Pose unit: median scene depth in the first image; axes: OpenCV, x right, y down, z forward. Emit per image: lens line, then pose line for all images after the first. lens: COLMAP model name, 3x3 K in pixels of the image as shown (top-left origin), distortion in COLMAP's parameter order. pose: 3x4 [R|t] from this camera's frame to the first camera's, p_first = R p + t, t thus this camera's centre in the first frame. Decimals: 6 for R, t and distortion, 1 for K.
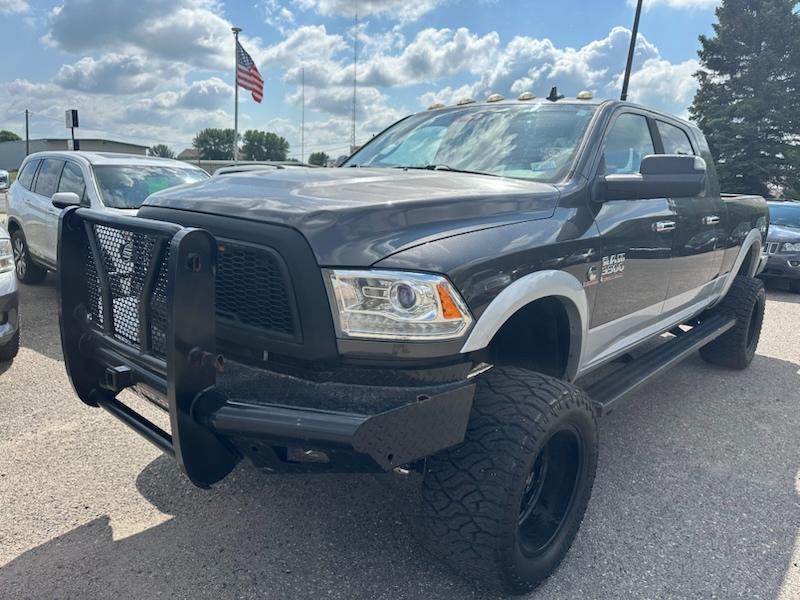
lens RADIAL K [[569.9, 0, 414.1], [0, 569.9, 285.5], [0, 0, 1]] dist [0.032173, -0.036906]
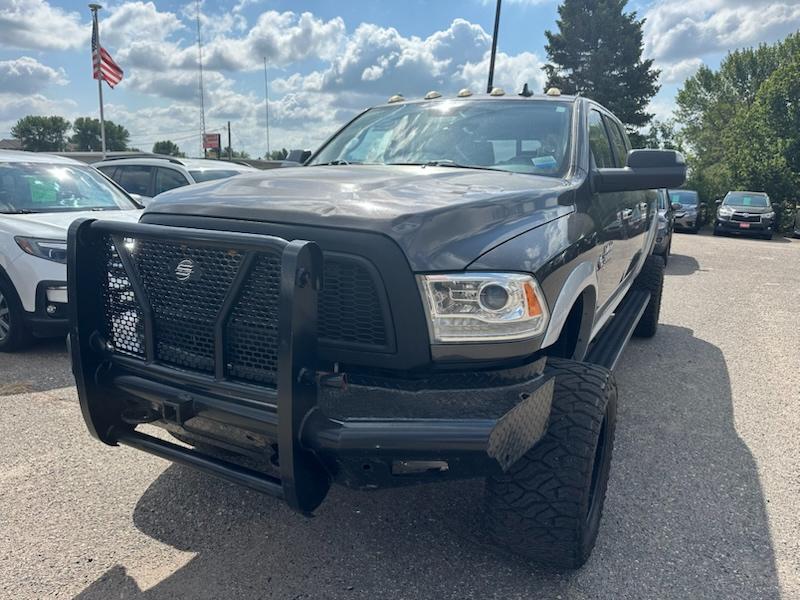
lens RADIAL K [[569.9, 0, 413.1], [0, 569.9, 291.4], [0, 0, 1]] dist [0.032173, -0.036906]
pose [[0.970058, -0.067118, 0.233413, -0.139363], [0.060343, 0.997526, 0.036056, -0.013018], [-0.235256, -0.020892, 0.971709, 0.020534]]
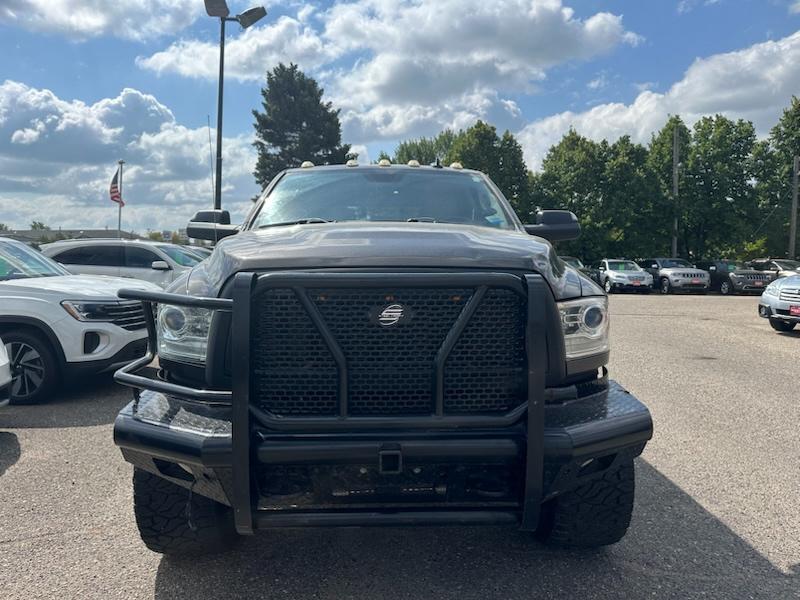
lens RADIAL K [[569.9, 0, 402.1], [0, 569.9, 282.9], [0, 0, 1]] dist [0.032173, -0.036906]
pose [[0.730273, -0.081693, 0.678254, -0.424617], [0.152199, 0.987327, -0.044952, -0.023933], [-0.665986, 0.136057, 0.733452, 0.118425]]
